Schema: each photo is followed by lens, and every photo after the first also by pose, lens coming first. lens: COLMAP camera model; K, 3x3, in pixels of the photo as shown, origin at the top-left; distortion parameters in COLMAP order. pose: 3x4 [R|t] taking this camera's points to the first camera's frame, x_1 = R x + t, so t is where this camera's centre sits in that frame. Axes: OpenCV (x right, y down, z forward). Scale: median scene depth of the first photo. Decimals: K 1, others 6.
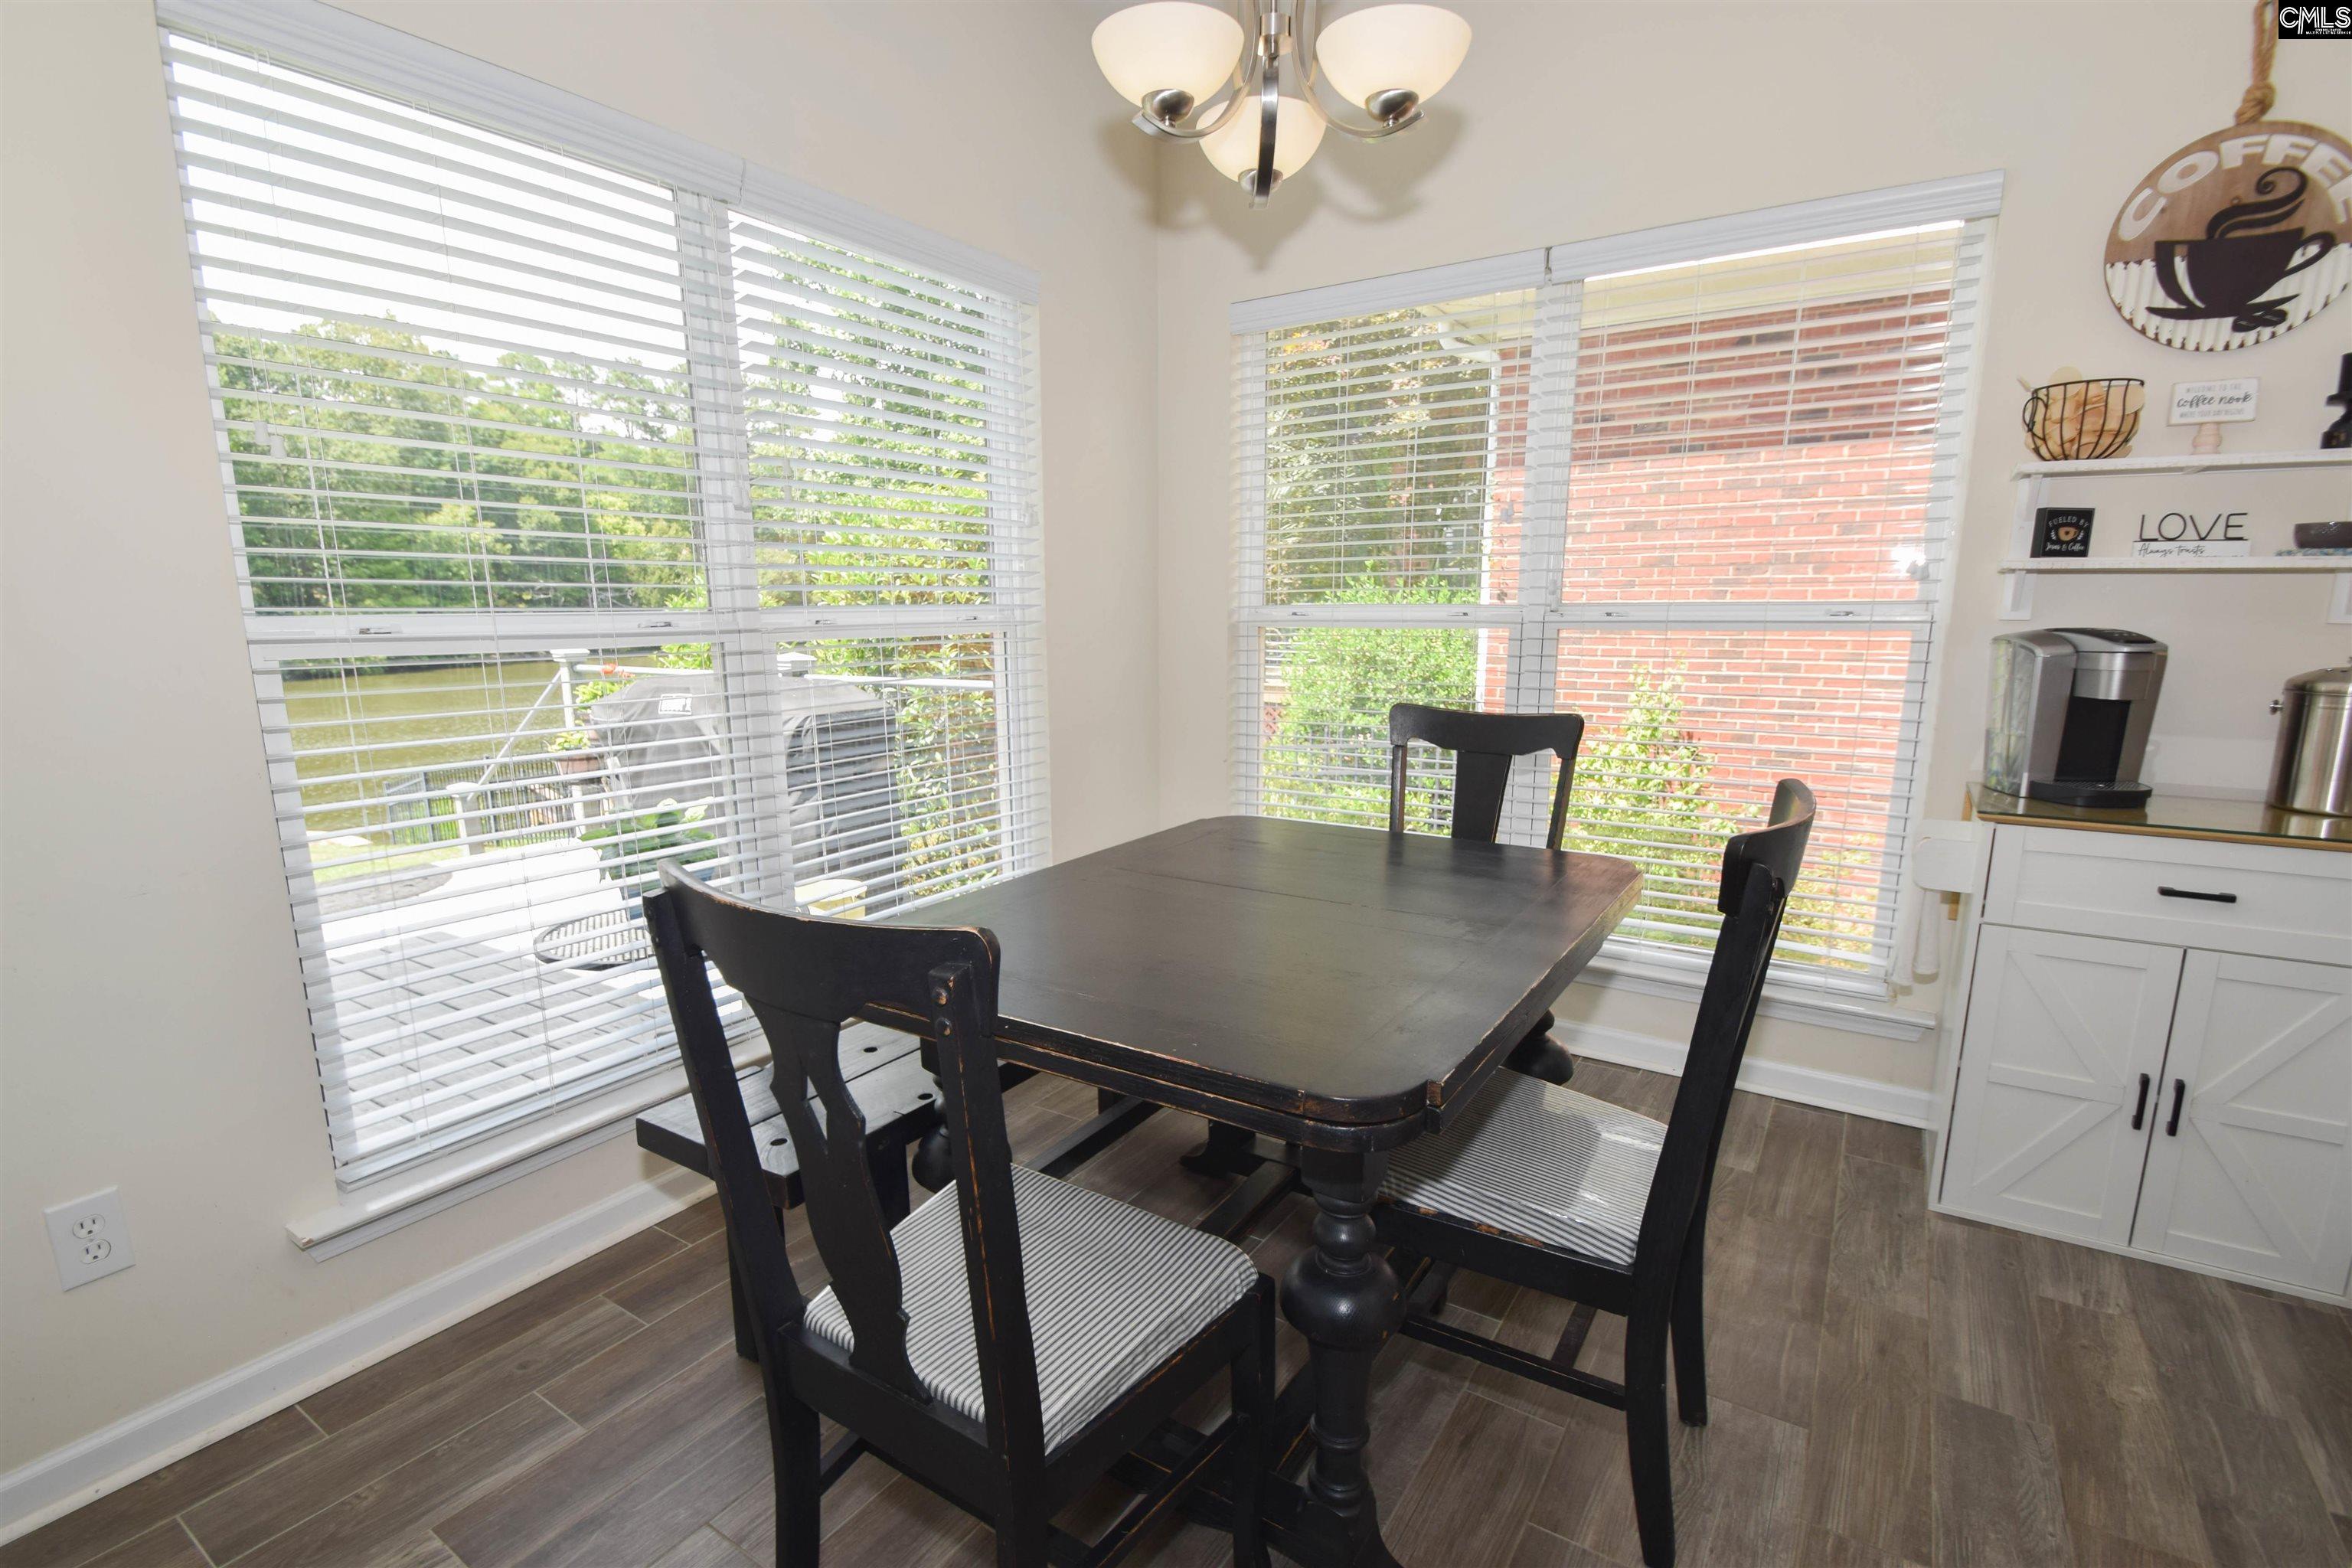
lens RADIAL K [[1110.9, 0, 1192.1], [0, 1110.9, 827.5], [0, 0, 1]] dist [0.001562, -0.009668]
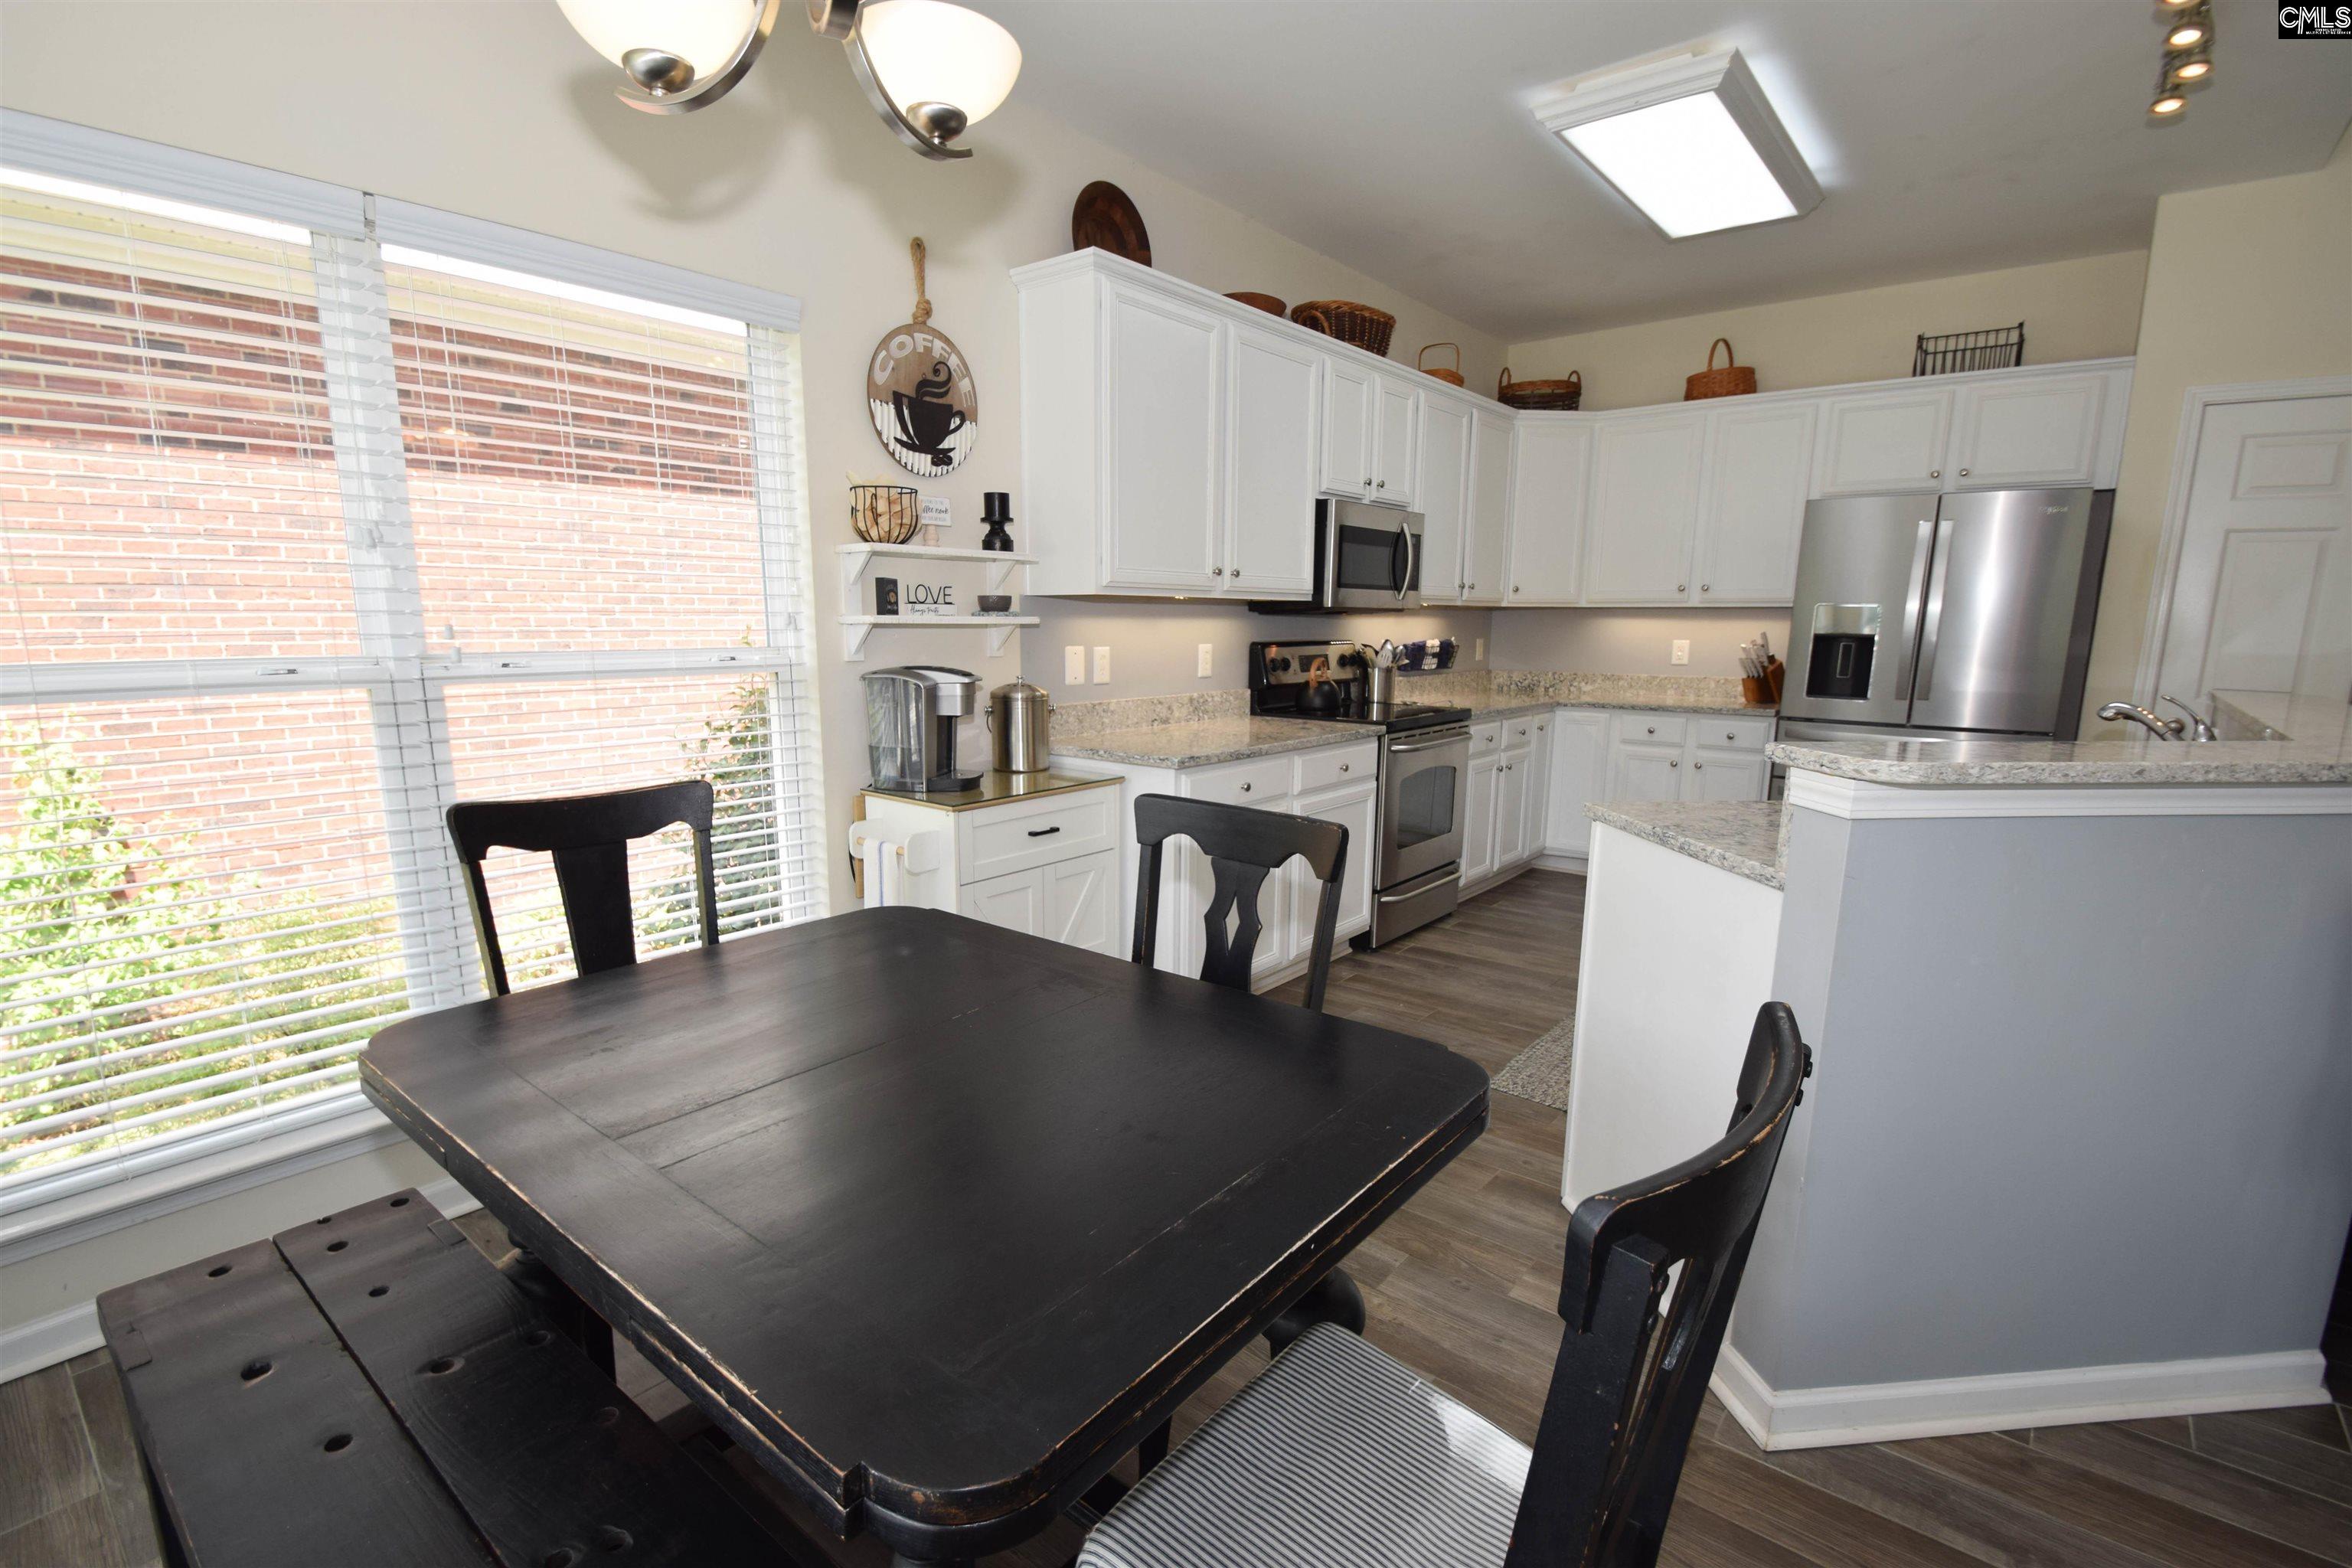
lens RADIAL K [[1057.3, 0, 1157.3], [0, 1057.3, 819.4], [0, 0, 1]] dist [0.008888, -0.014592]
pose [[0.127577, -0.180300, 0.975303, -0.493675], [0.189526, 0.969650, 0.154464, -0.145647], [-0.973552, 0.165139, 0.157877, 0.545473]]
